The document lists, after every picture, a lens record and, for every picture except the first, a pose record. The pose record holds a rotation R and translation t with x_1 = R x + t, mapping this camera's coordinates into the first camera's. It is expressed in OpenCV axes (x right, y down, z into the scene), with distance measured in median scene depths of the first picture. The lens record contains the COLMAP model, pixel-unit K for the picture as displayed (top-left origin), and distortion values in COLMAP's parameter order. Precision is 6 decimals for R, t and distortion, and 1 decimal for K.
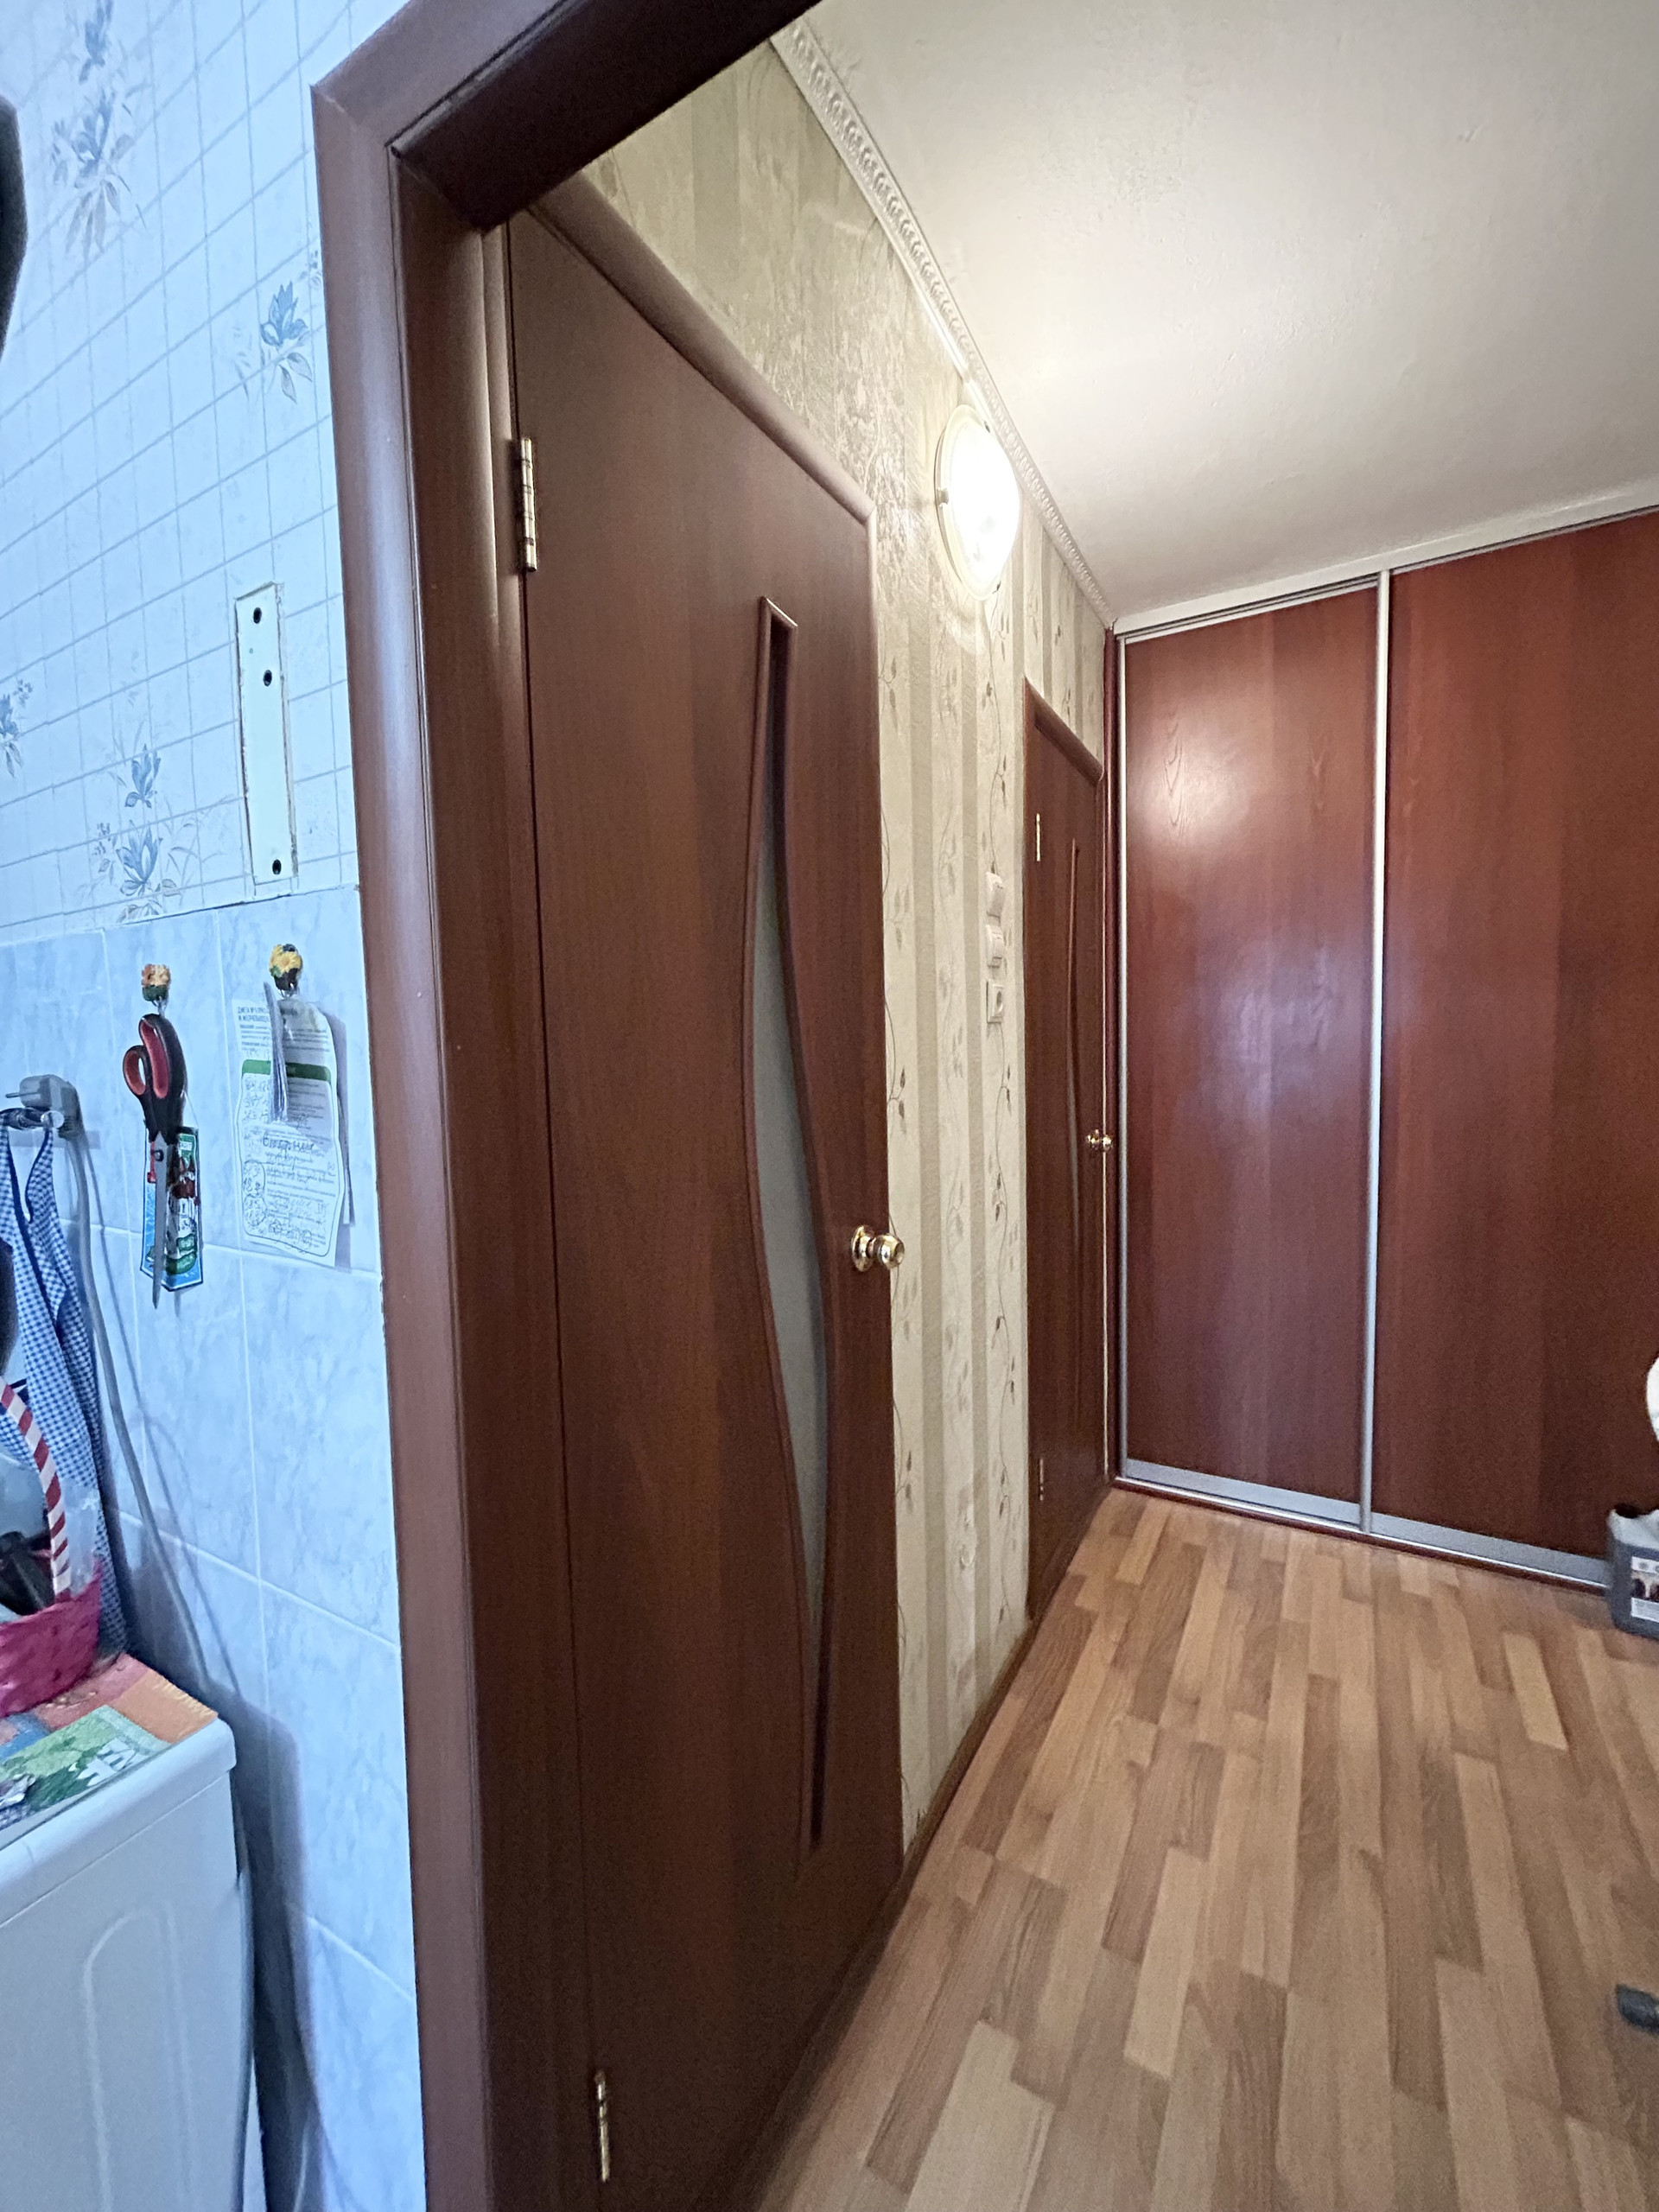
lens RADIAL K [[905.9, 0, 829.5], [0, 905.9, 1106.0], [0, 0, 1]] dist [-0.000289, 0.003014]
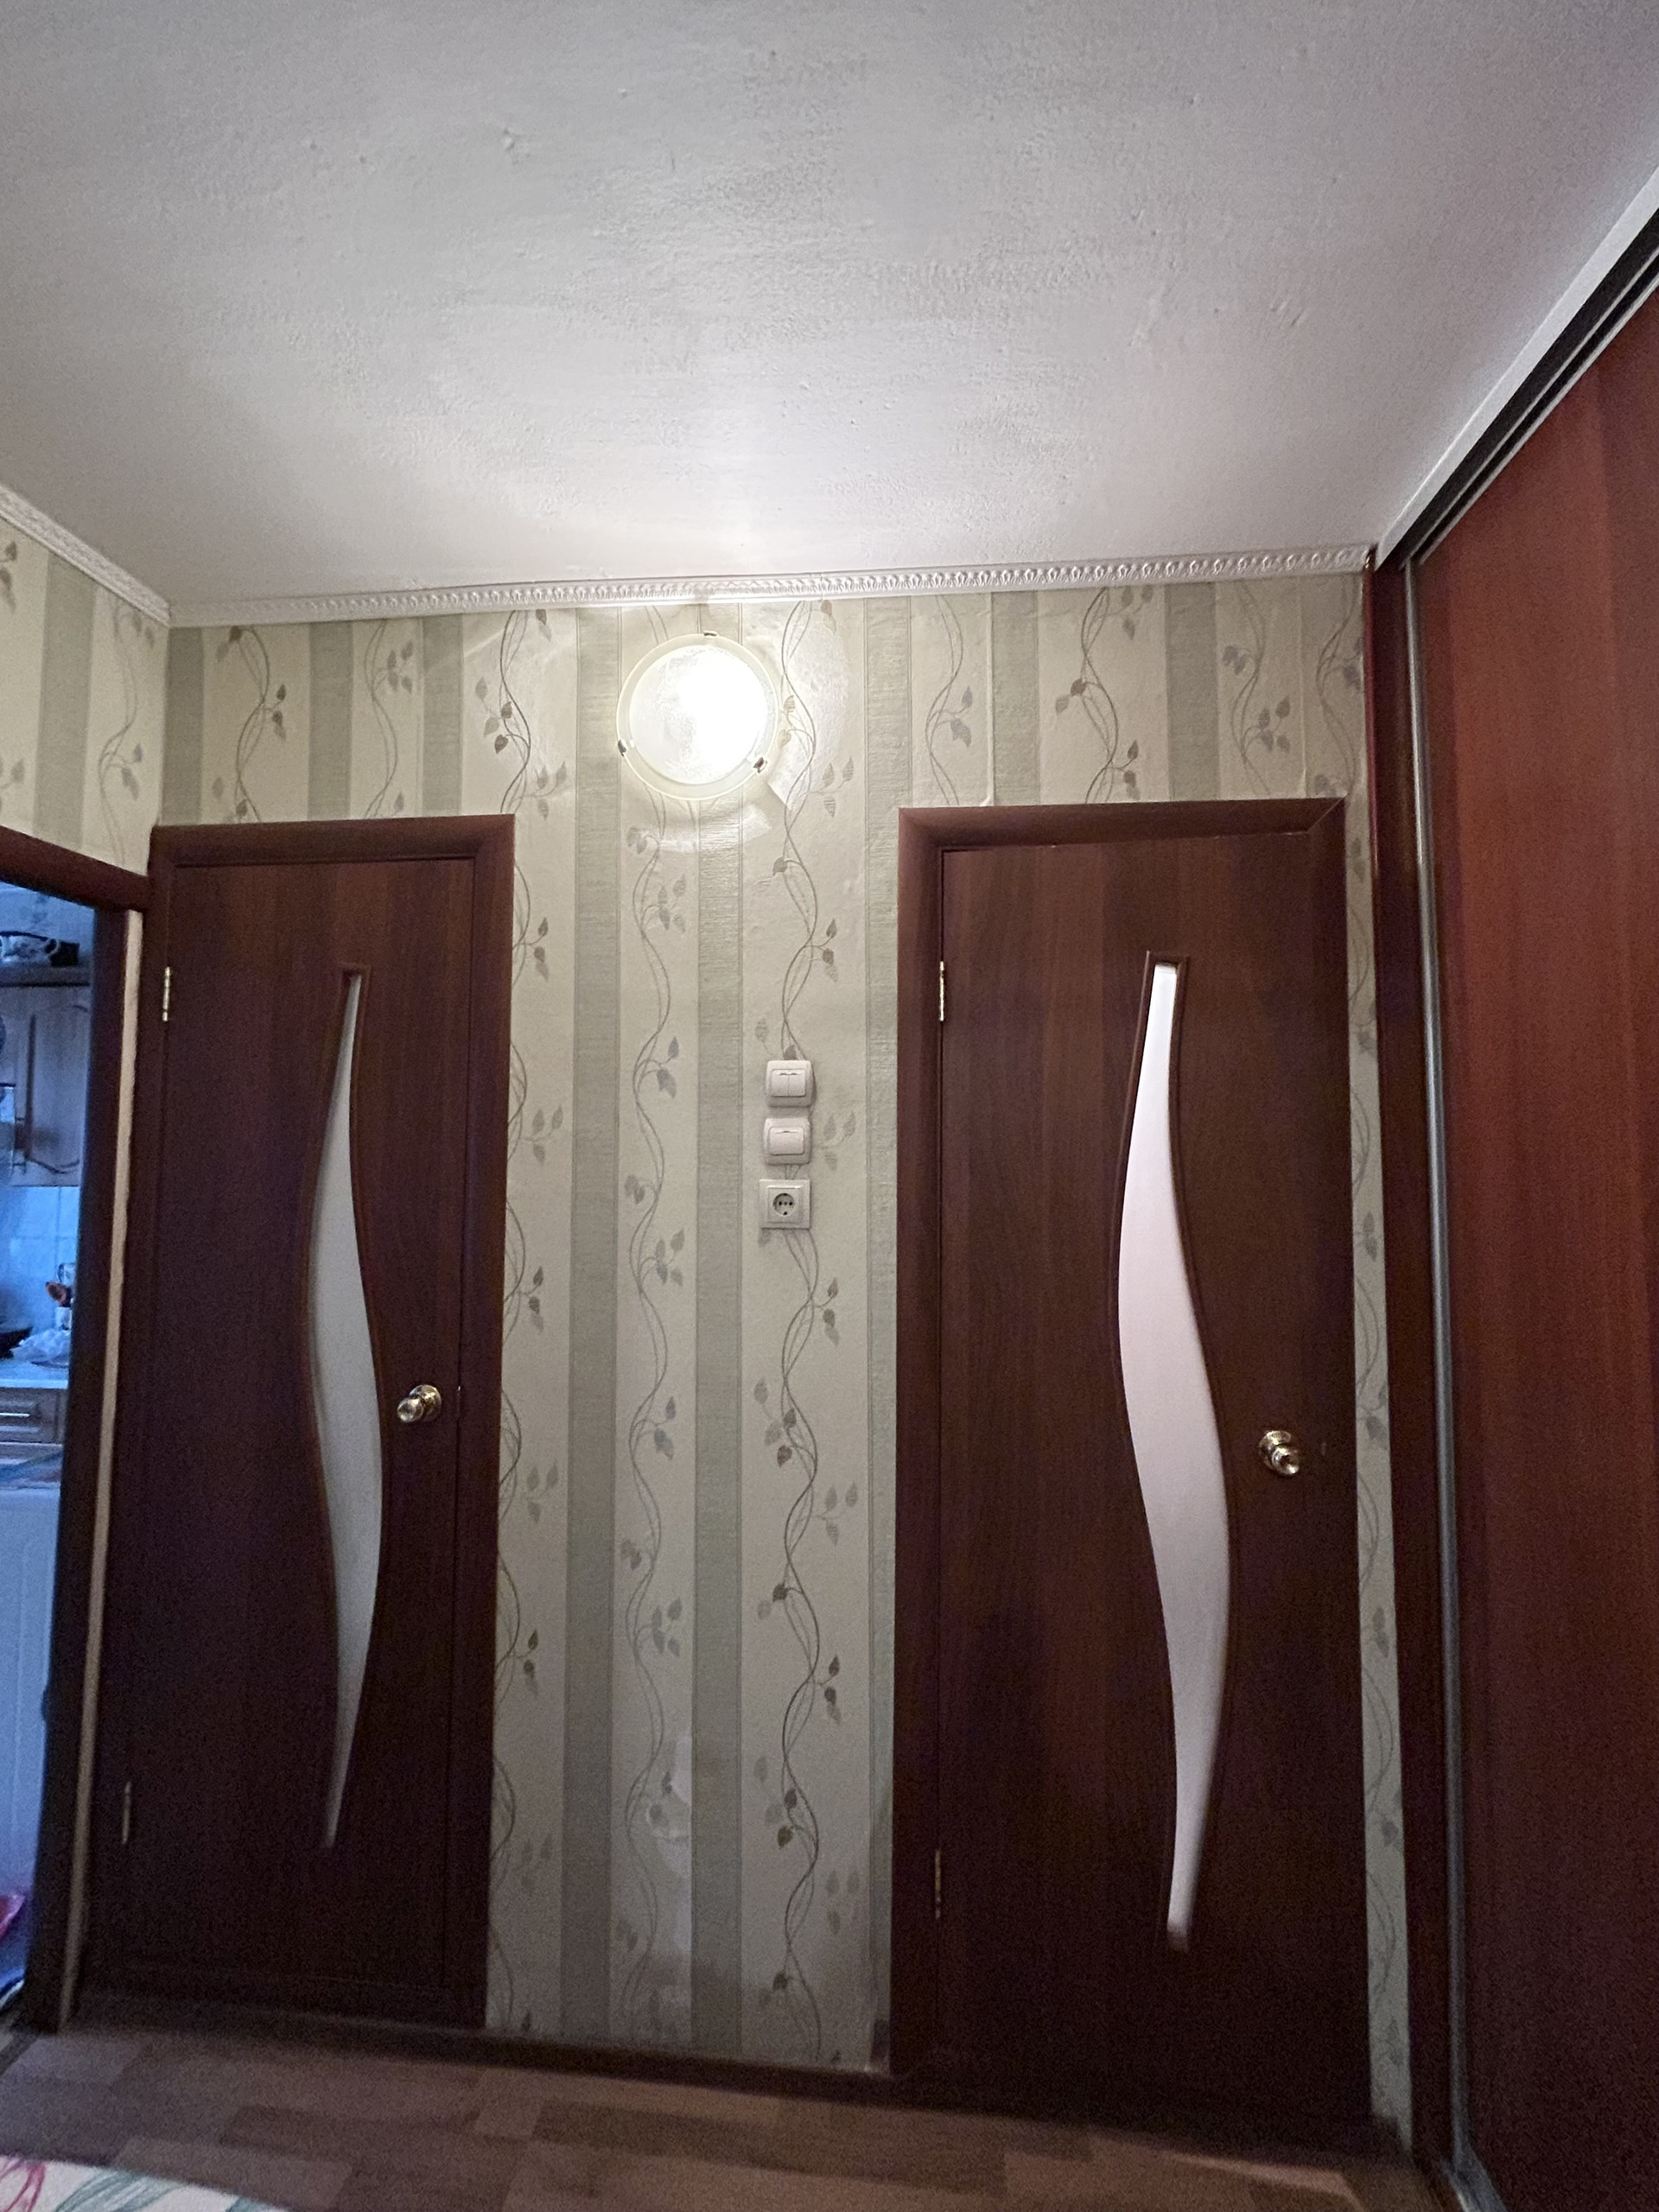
lens RADIAL K [[905.9, 0, 829.5], [0, 905.9, 1106.0], [0, 0, 1]] dist [-0.000289, 0.003014]
pose [[0.390198, -0.022326, -0.920460, 1.029329], [-0.078950, 0.995213, -0.057608, -0.167312], [0.917340, 0.095149, 0.386567, 0.715150]]
